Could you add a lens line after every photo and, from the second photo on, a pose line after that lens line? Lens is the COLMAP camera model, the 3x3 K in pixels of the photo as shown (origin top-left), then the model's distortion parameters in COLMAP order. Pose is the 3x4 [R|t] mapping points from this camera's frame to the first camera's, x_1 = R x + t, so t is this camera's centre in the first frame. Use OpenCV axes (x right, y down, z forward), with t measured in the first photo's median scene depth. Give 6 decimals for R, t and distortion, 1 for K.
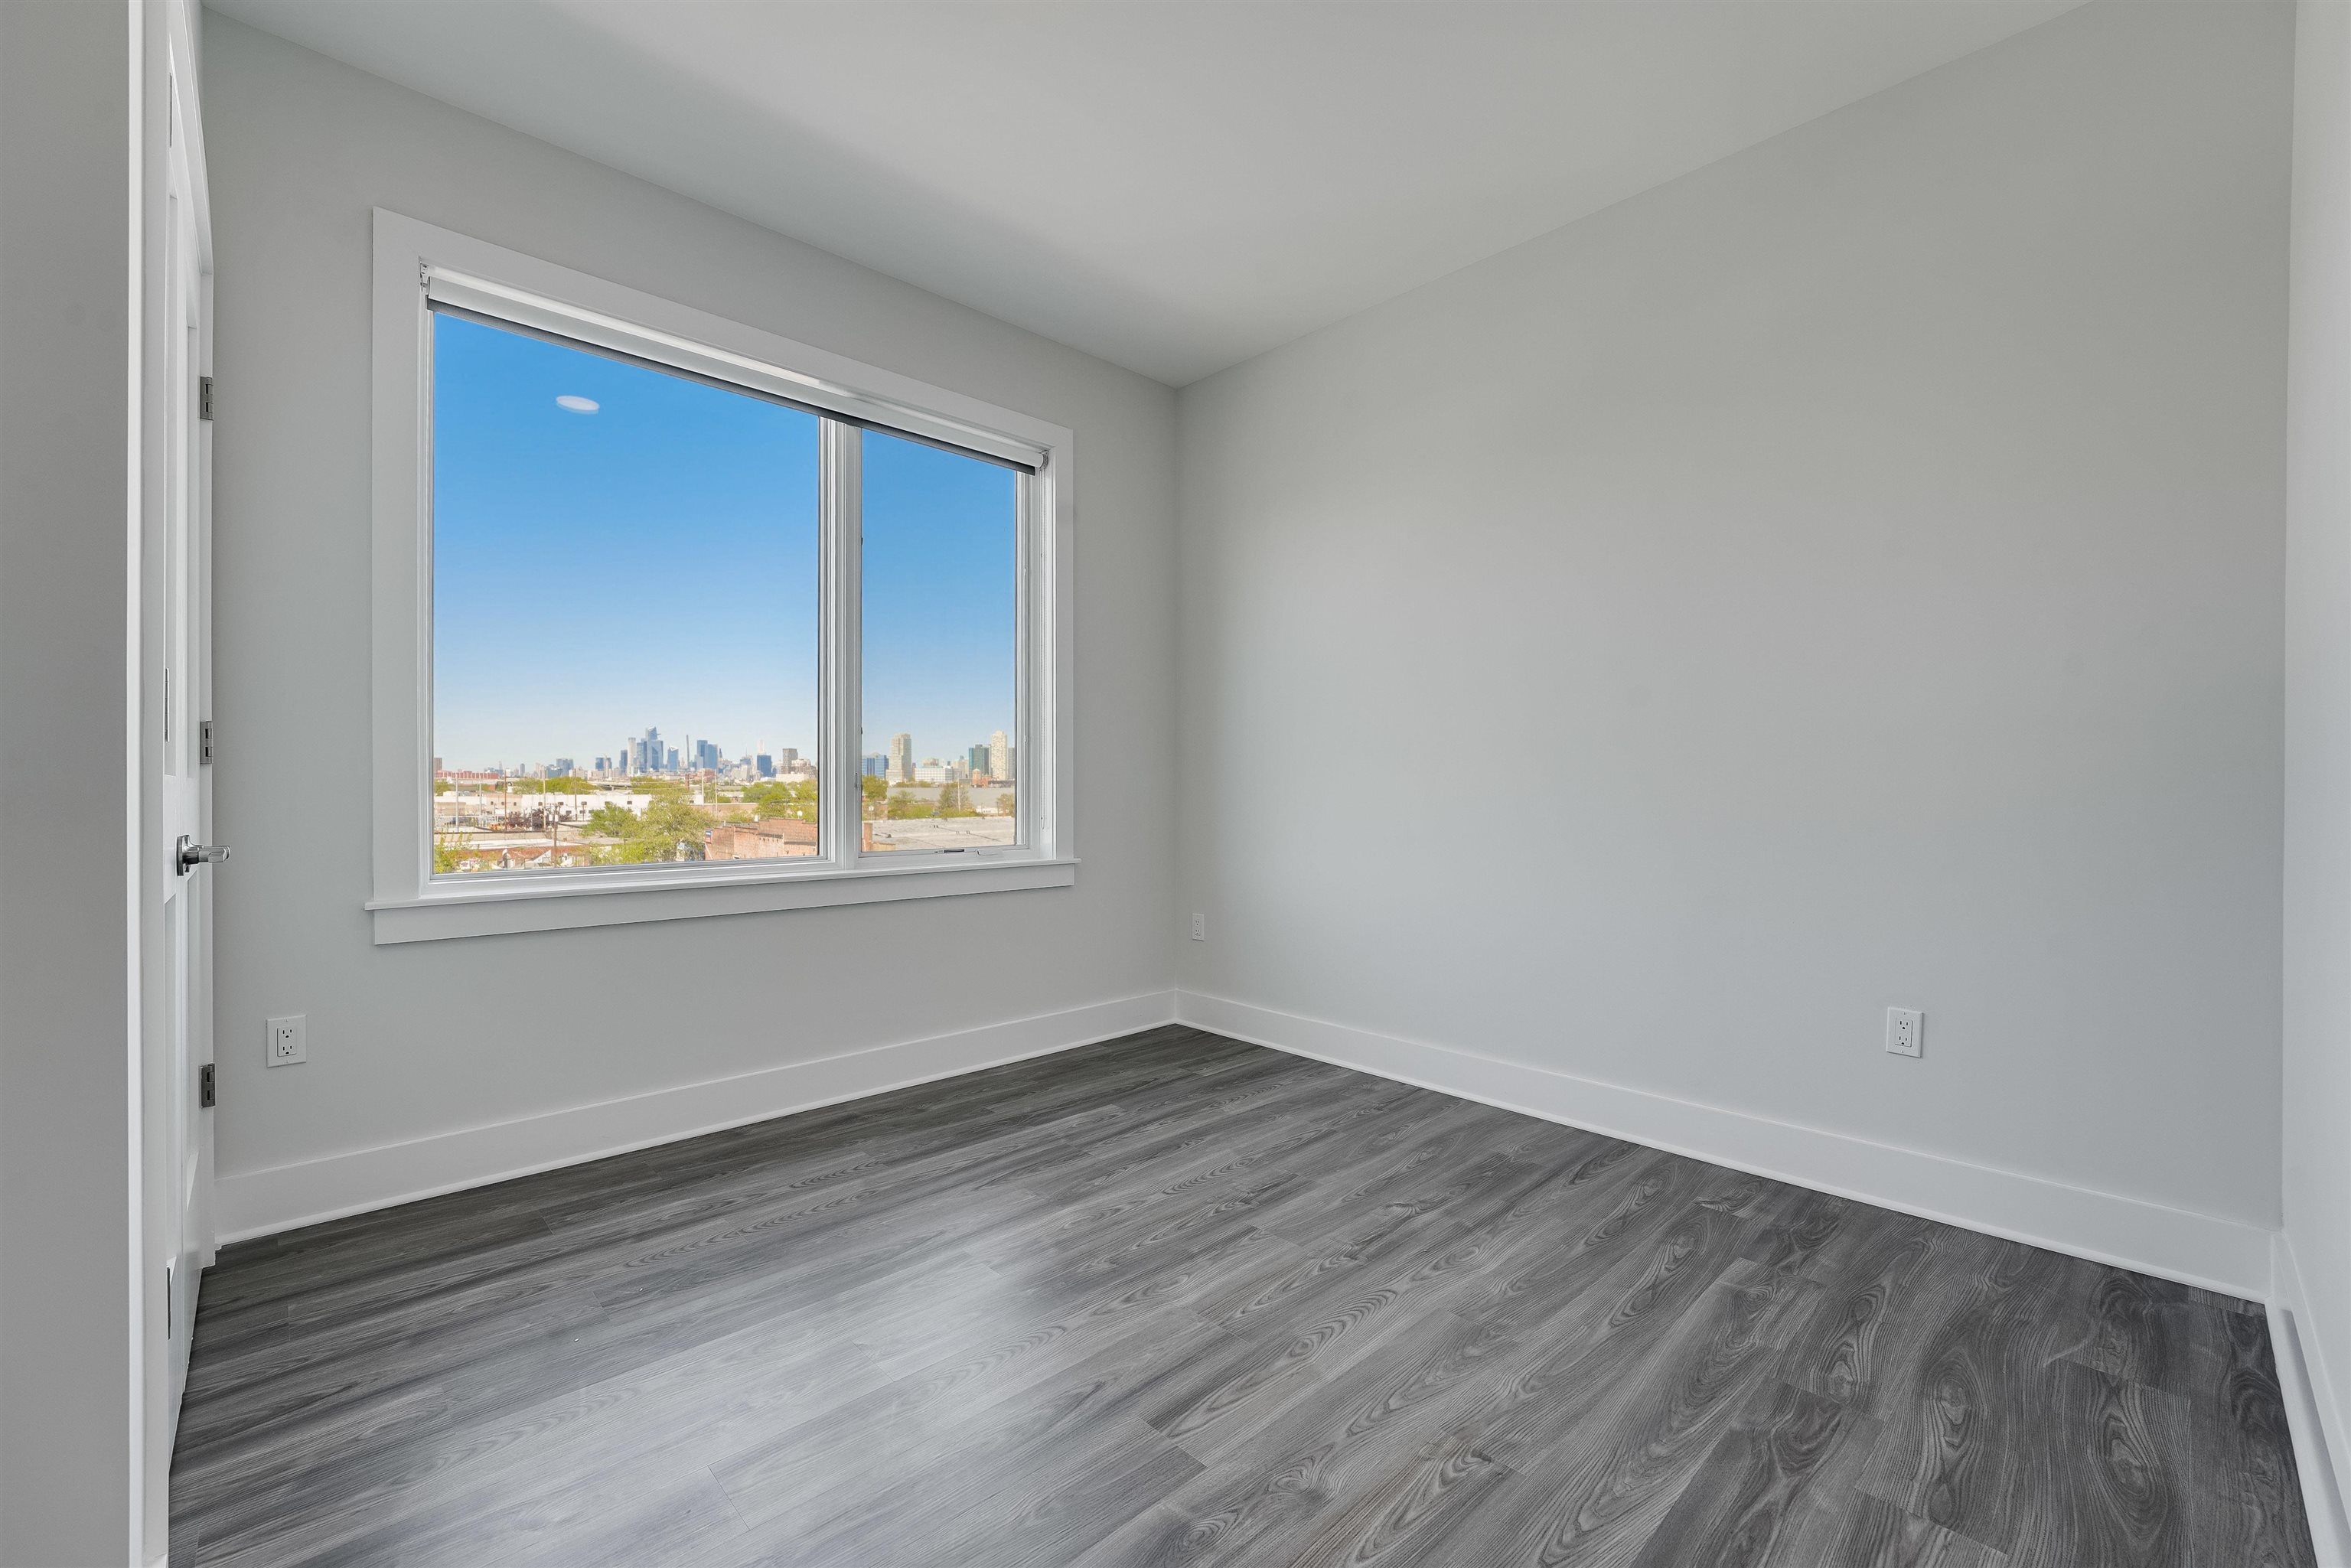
lens RADIAL K [[972.3, 0, 1146.4], [0, 972.3, 781.3], [0, 0, 1]] dist [-0.009819, -0.000198]
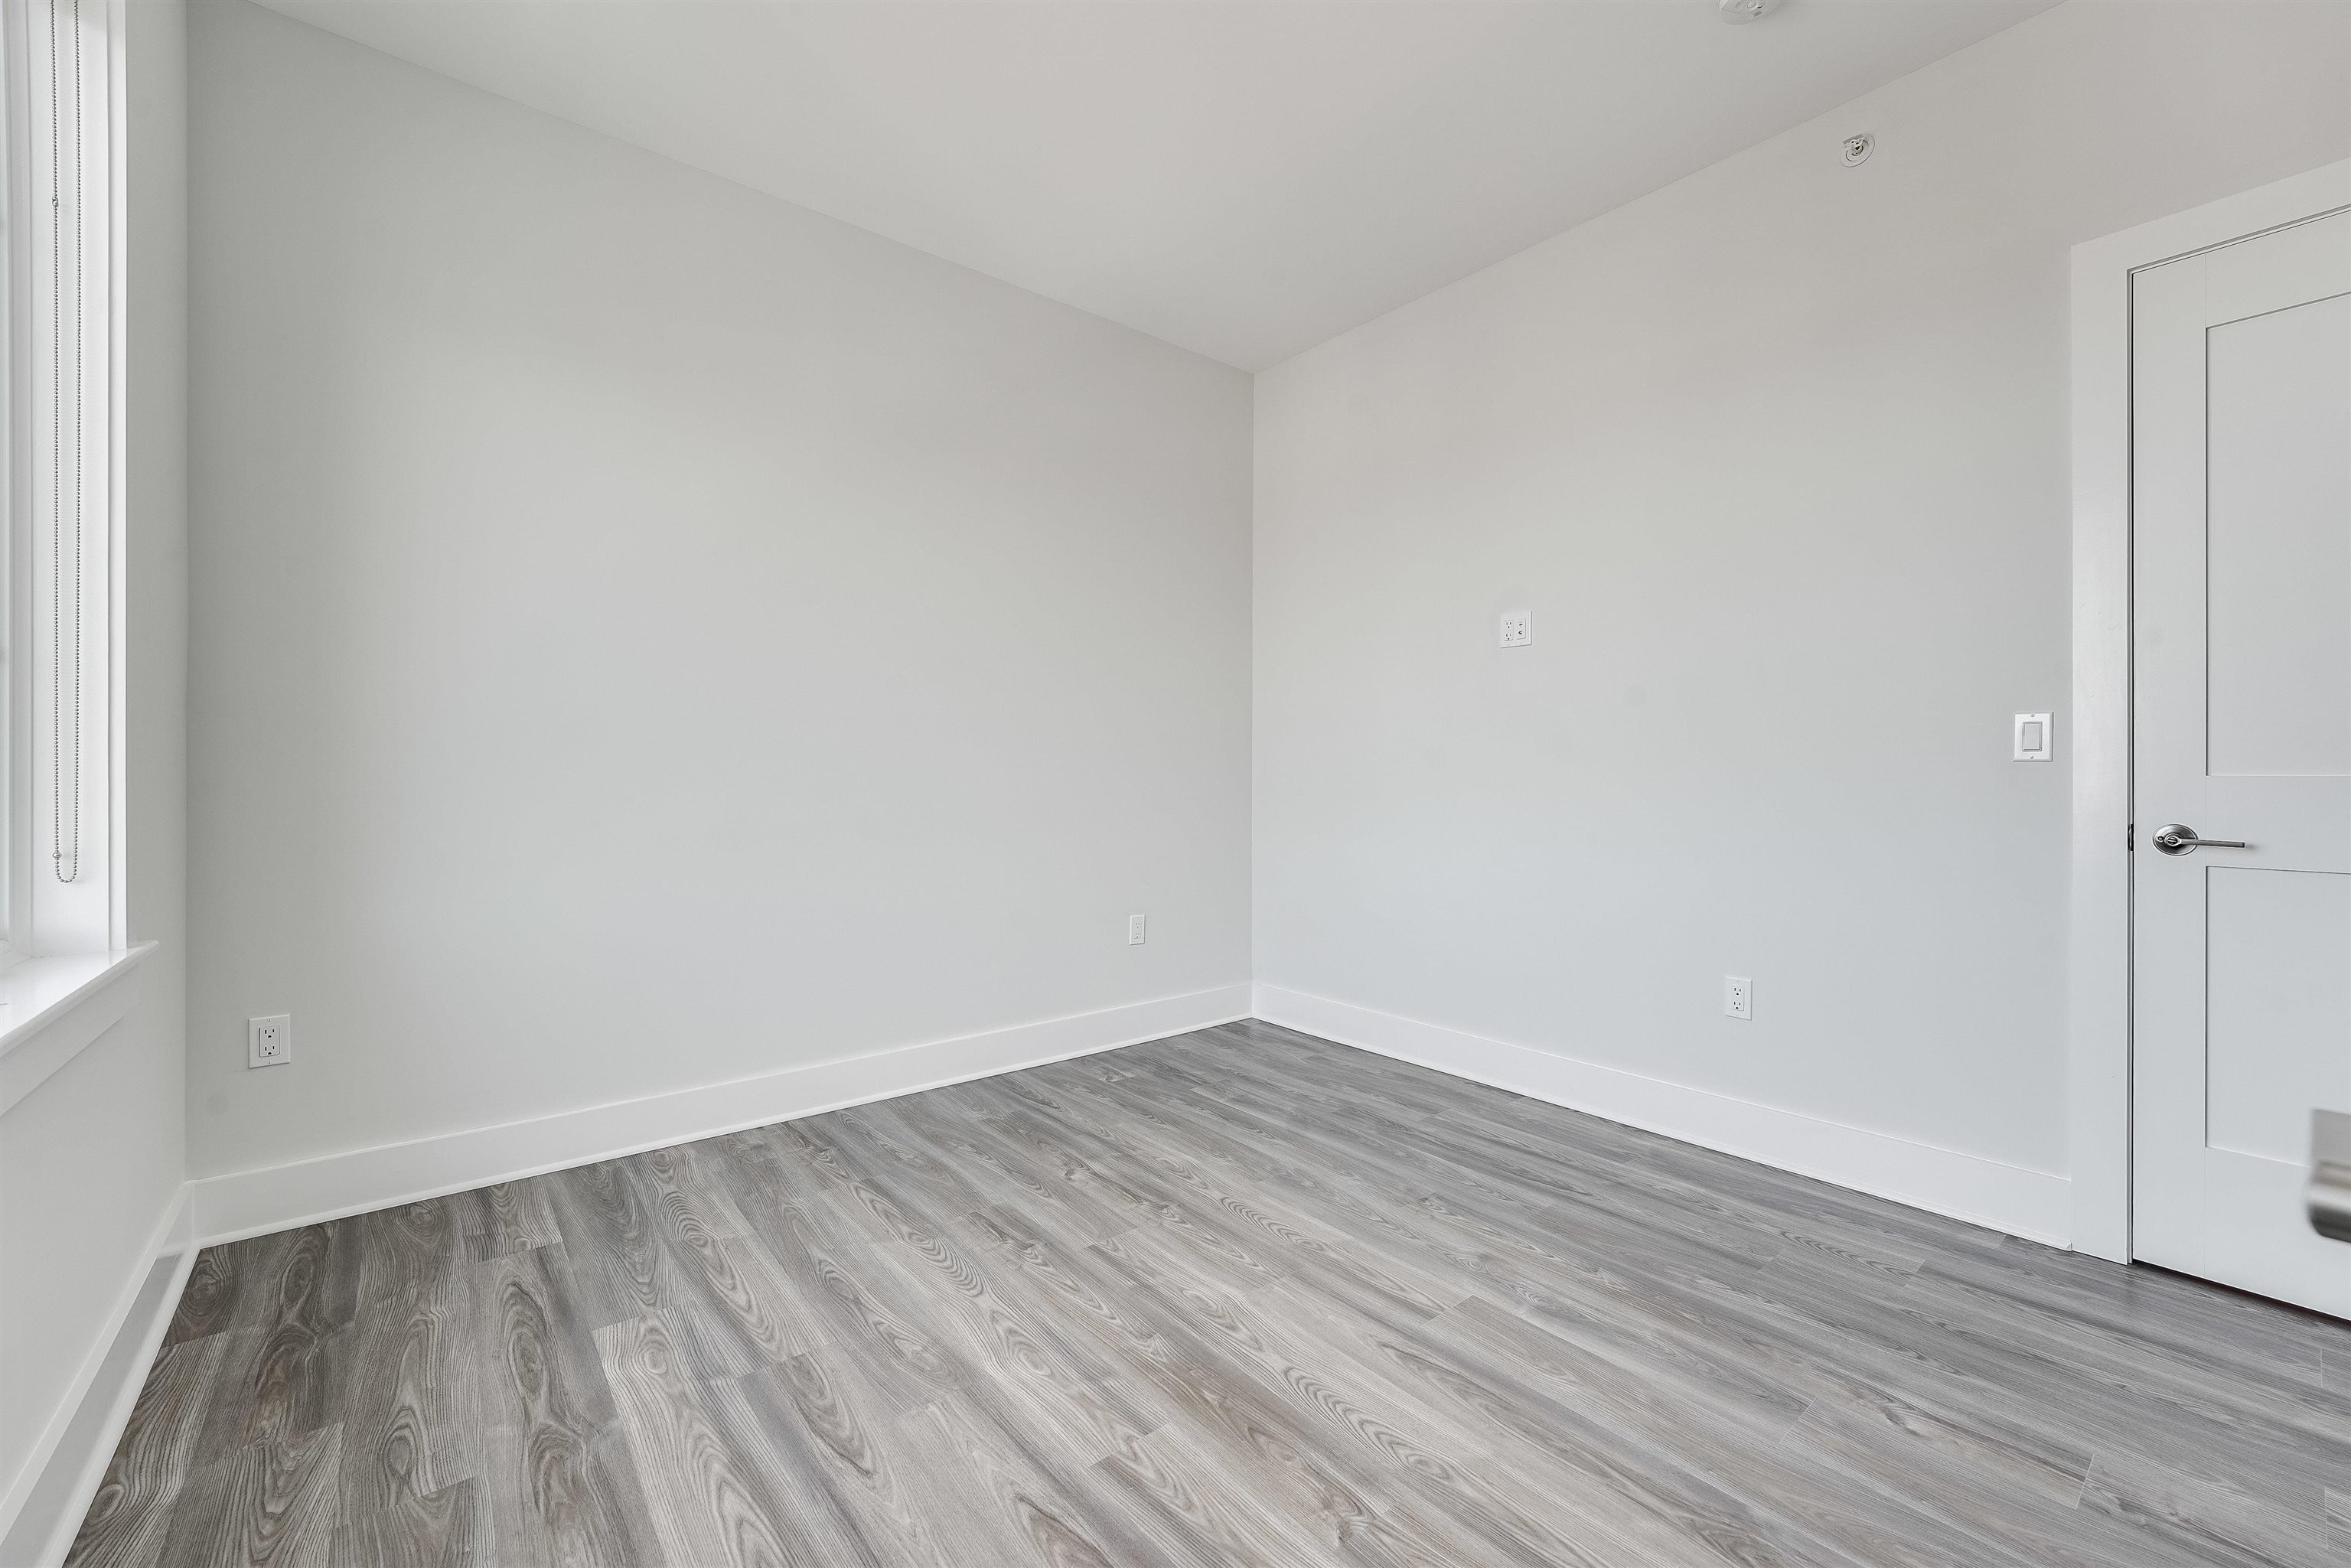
lens RADIAL K [[964.2, 0, 1168.7], [0, 964.2, 773.7], [0, 0, 1]] dist [-0.013598, 0.003130]
pose [[0.047653, 0.000008, 0.998864, -0.741258], [-0.006018, 0.999982, 0.000279, -0.004556], [-0.998846, -0.006024, 0.047652, 0.788936]]
